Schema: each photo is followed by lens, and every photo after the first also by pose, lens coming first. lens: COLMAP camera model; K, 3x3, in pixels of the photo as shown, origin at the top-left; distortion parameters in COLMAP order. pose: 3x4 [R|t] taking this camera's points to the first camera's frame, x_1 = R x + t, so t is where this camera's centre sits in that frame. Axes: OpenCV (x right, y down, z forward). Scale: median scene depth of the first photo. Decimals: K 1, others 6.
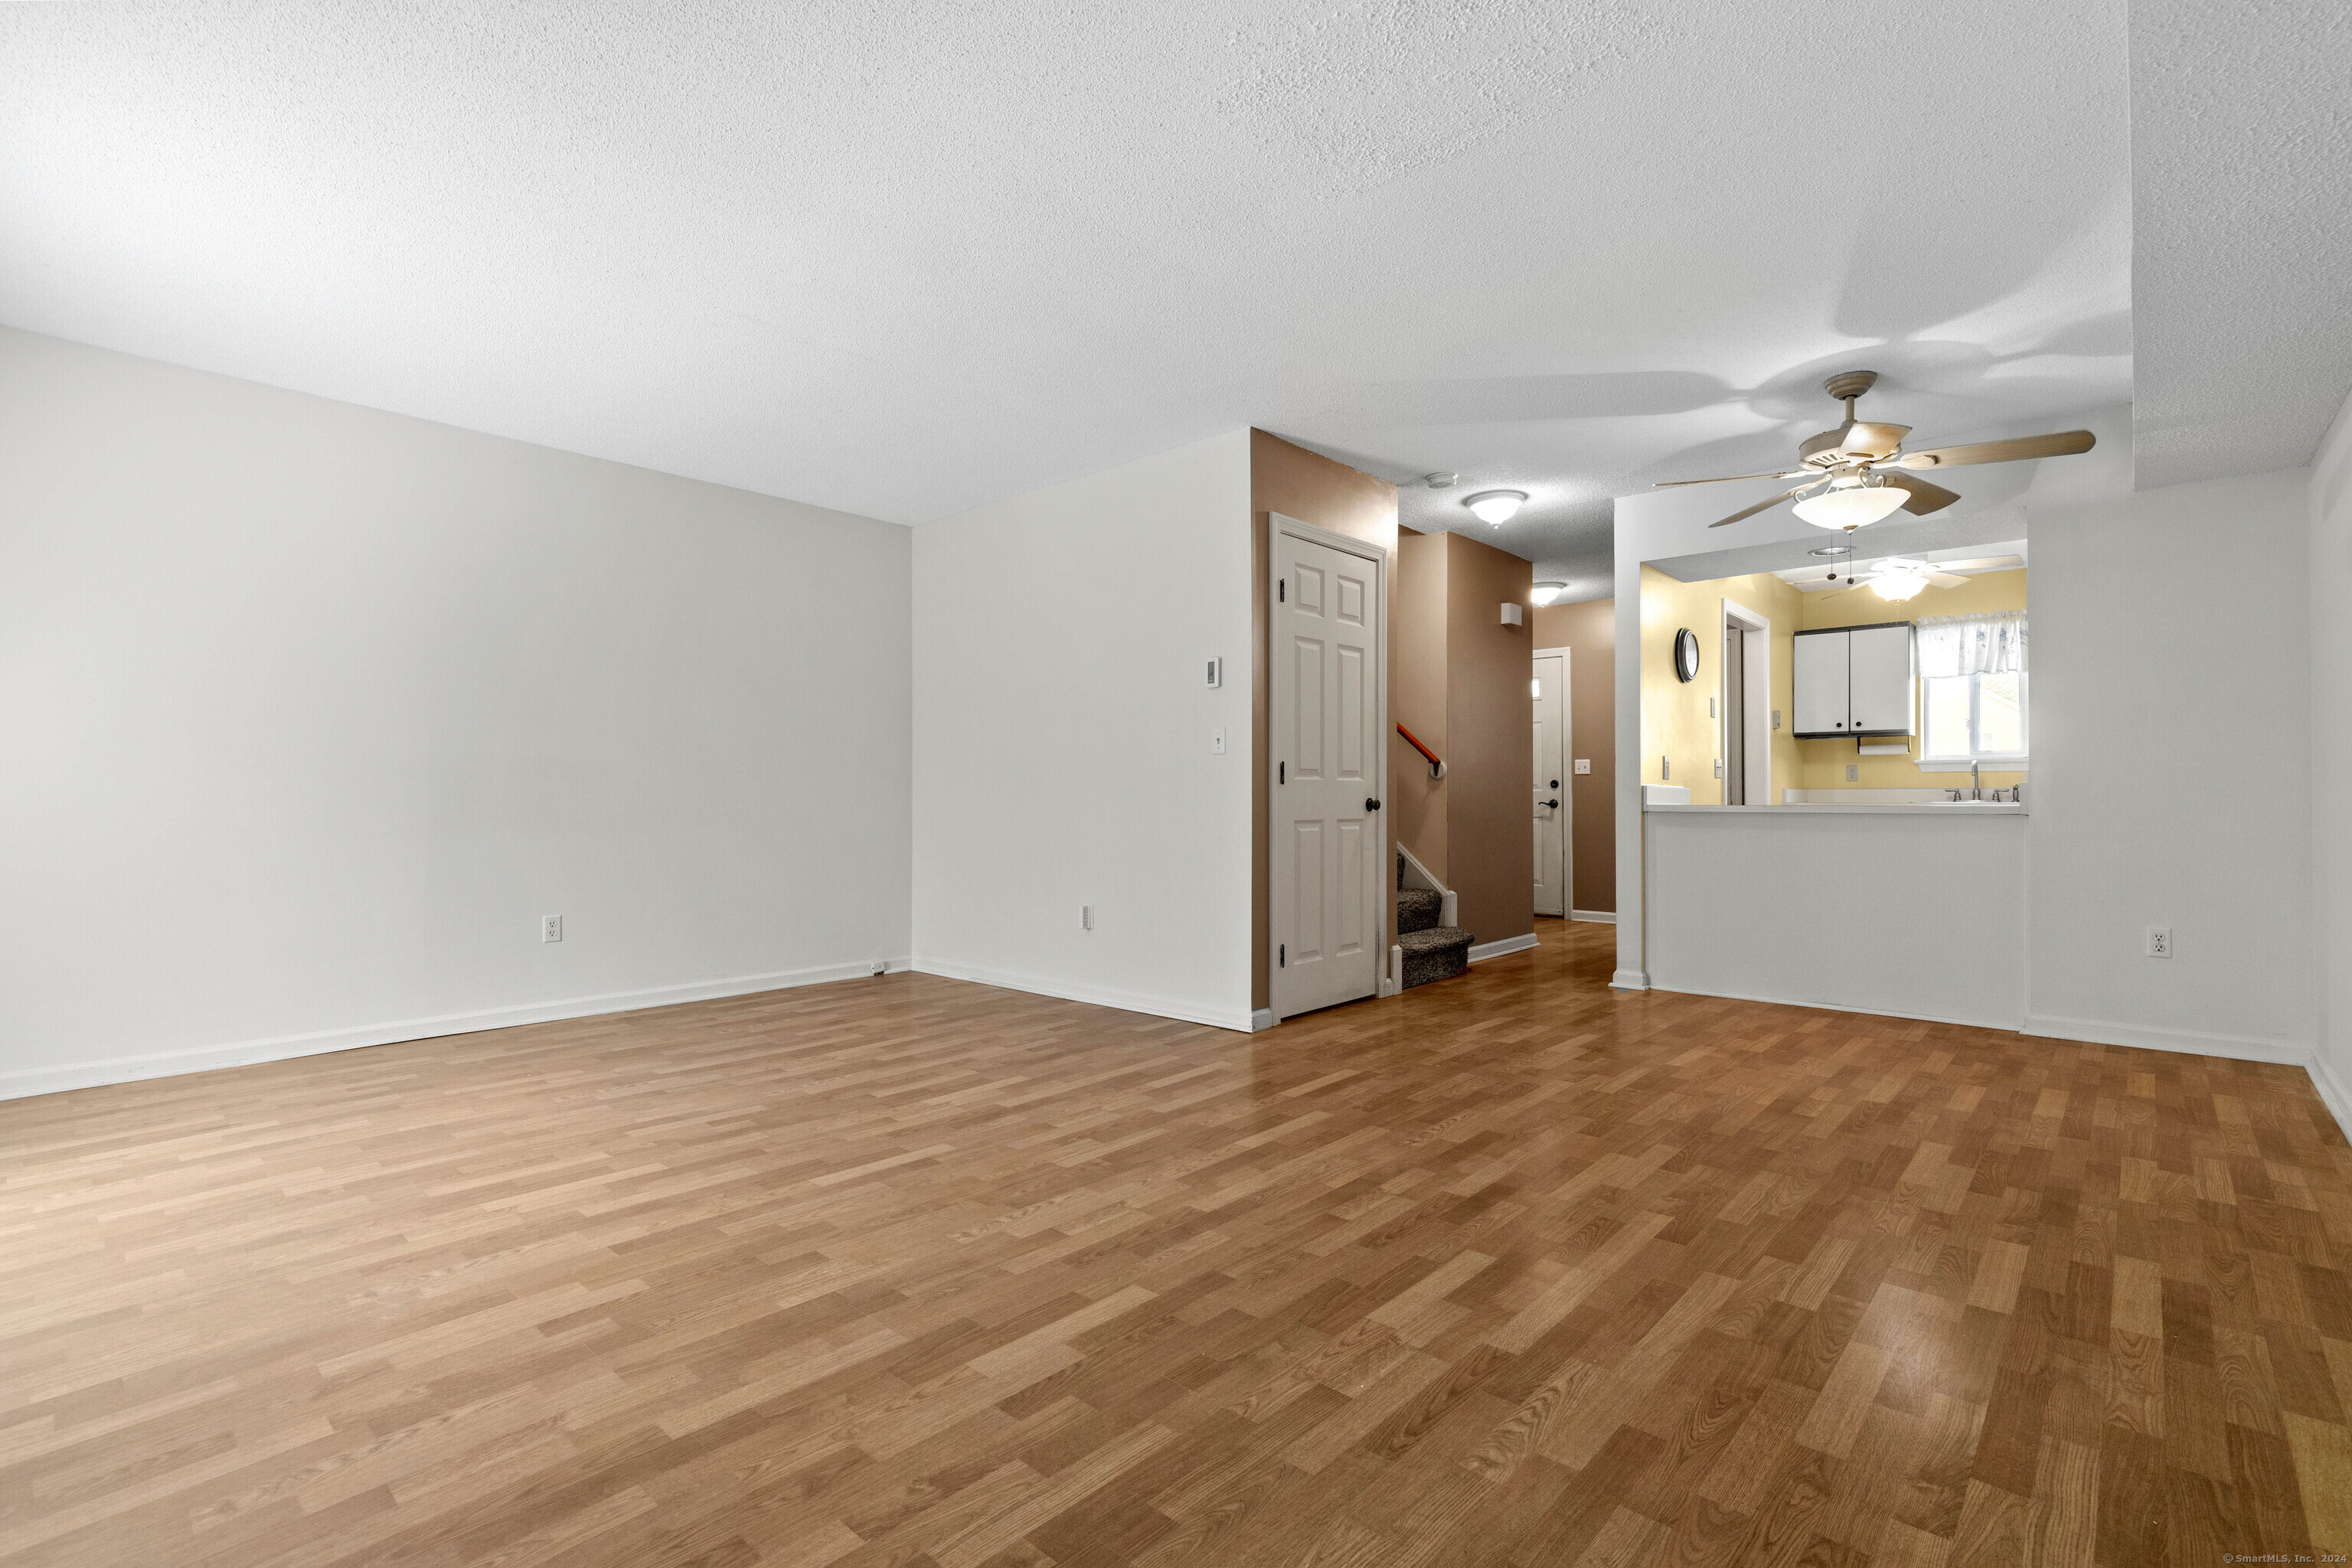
lens RADIAL K [[1066.6, 0, 1147.4], [0, 1066.6, 788.2], [0, 0, 1]] dist [0.013587, -0.003371]
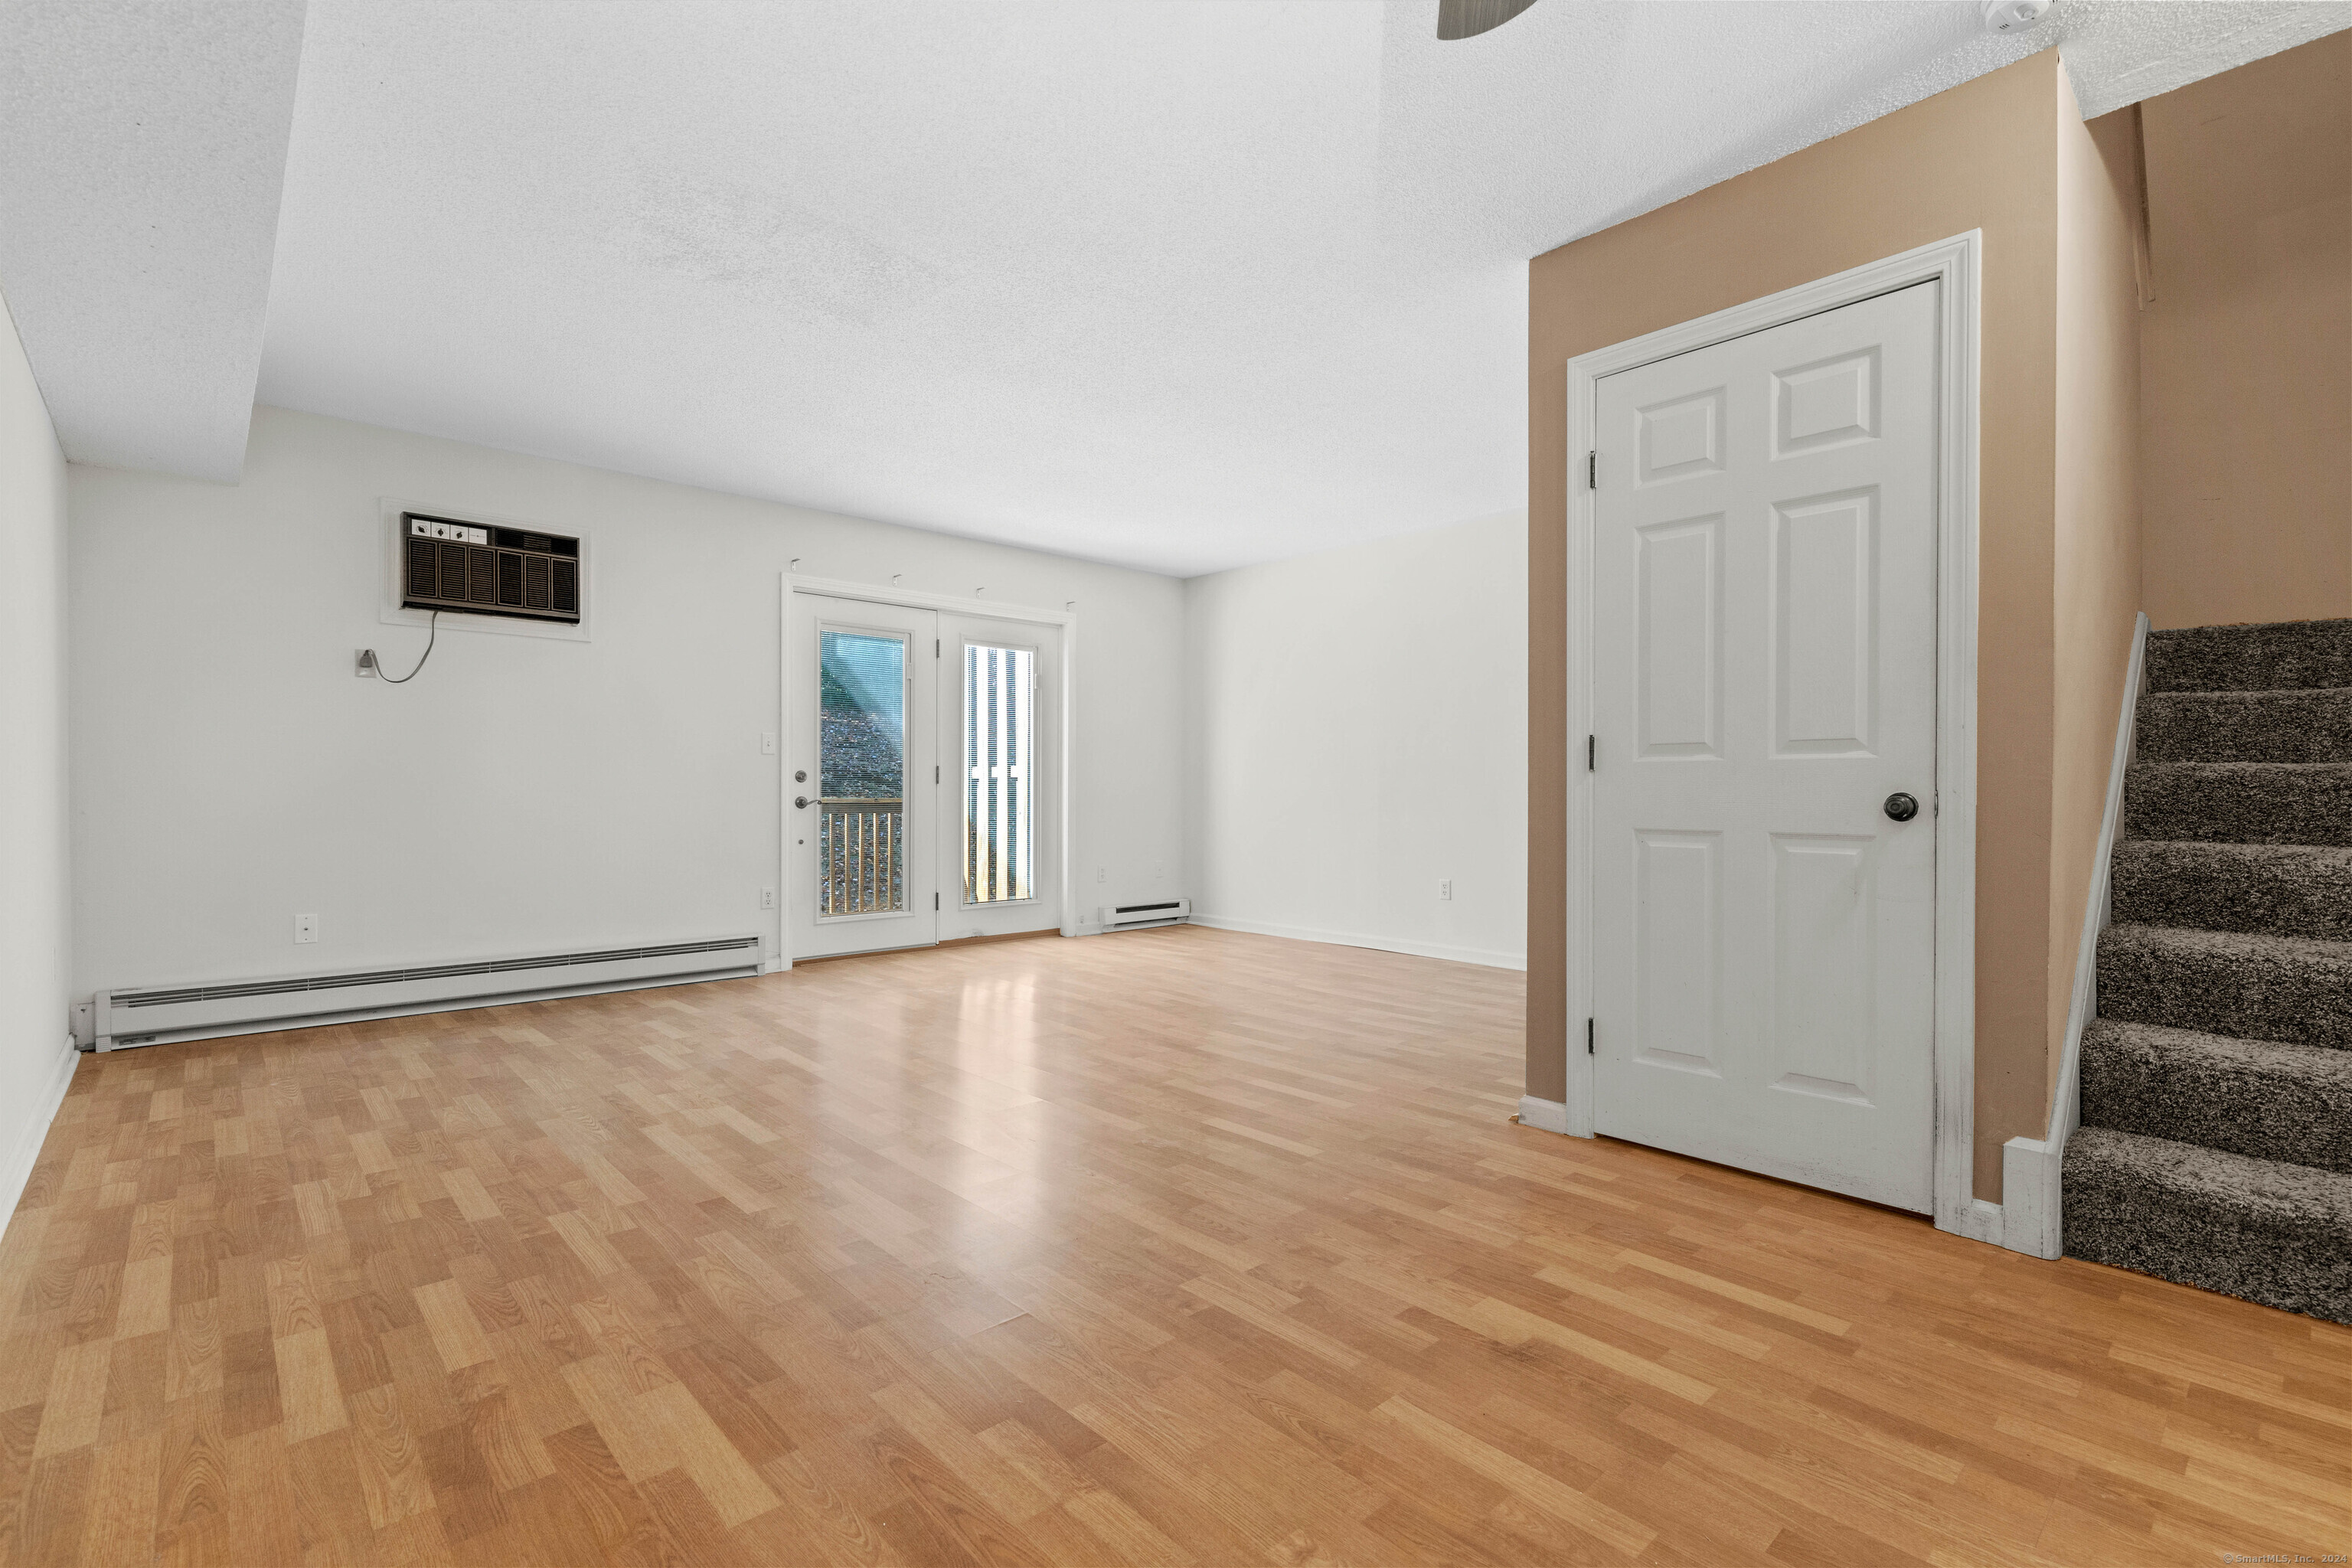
lens RADIAL K [[1066.6, 0, 1217.3], [0, 1066.6, 796.6], [0, 0, 1]] dist [0.013587, -0.003371]
pose [[-0.063508, 0.005884, -0.997964, 1.226096], [0.008178, 0.999952, 0.005375, 0.009524], [0.997948, -0.007820, -0.063553, 1.265988]]
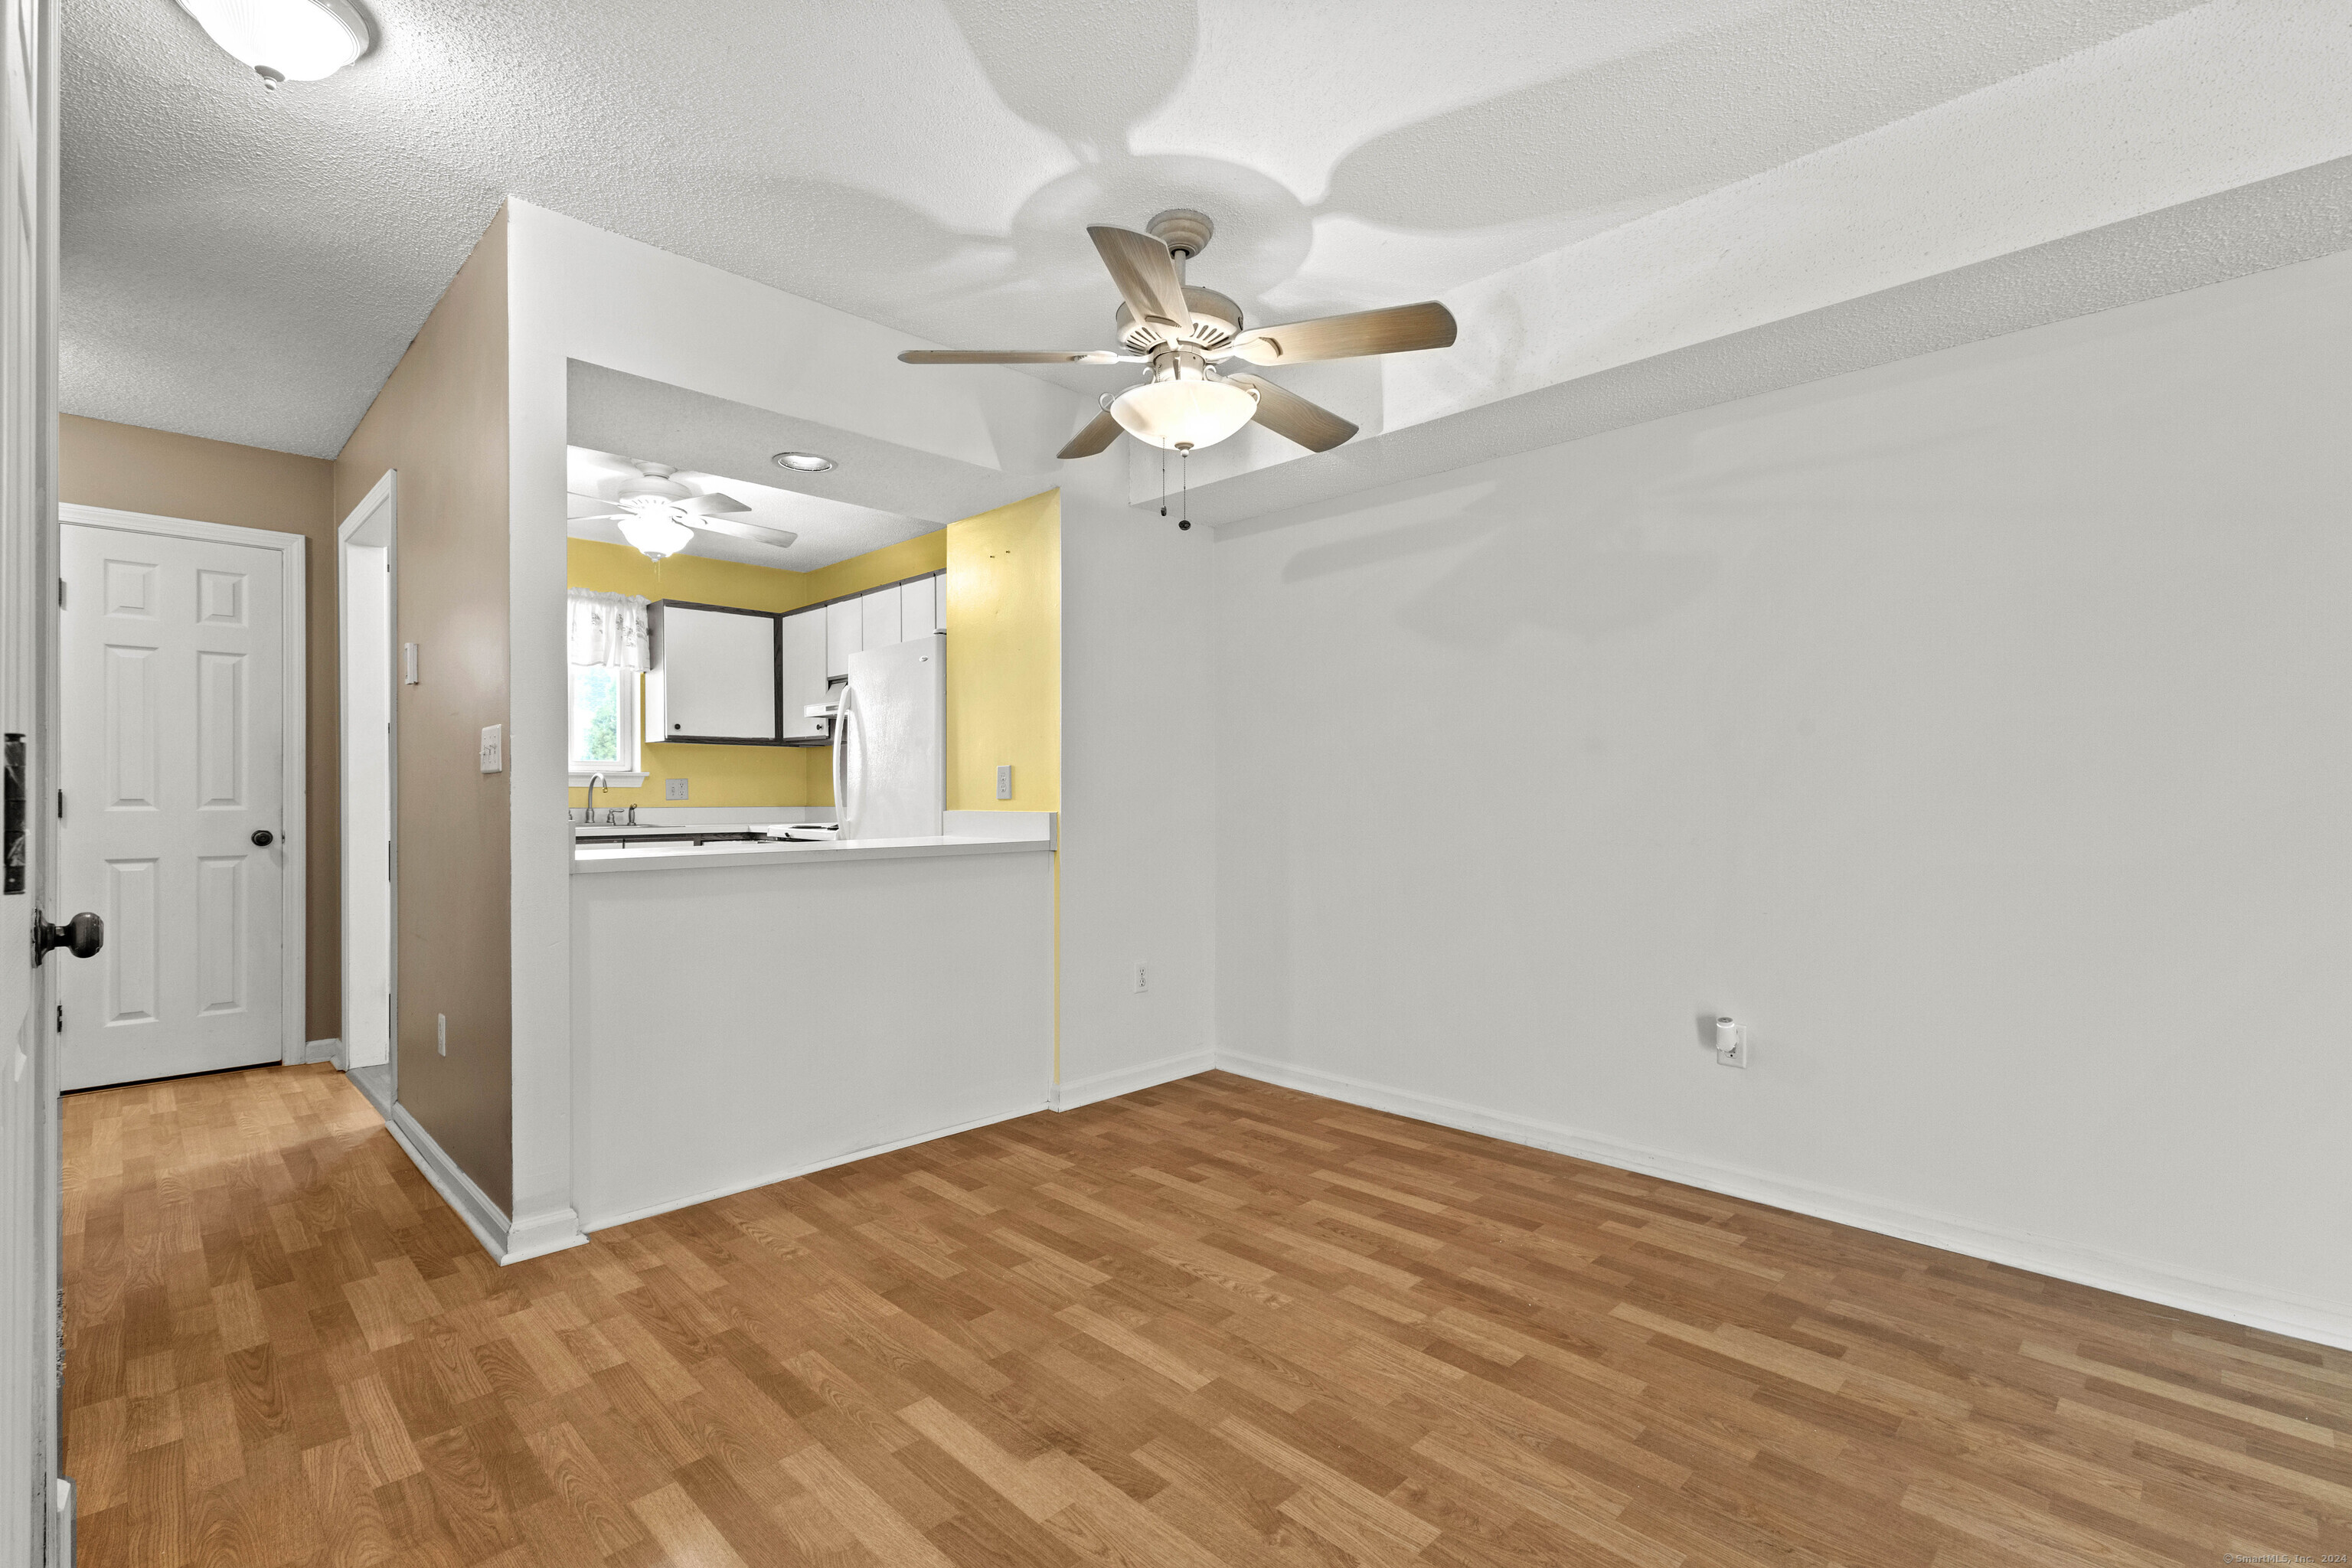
lens RADIAL K [[1066.6, 0, 1218.5], [0, 1066.6, 798.5], [0, 0, 1]] dist [0.013587, -0.003371]
pose [[0.024634, -0.002876, 0.999692, -0.028724], [-0.005636, 0.999980, 0.003015, -0.031661], [-0.999681, -0.005709, 0.024618, 1.293276]]
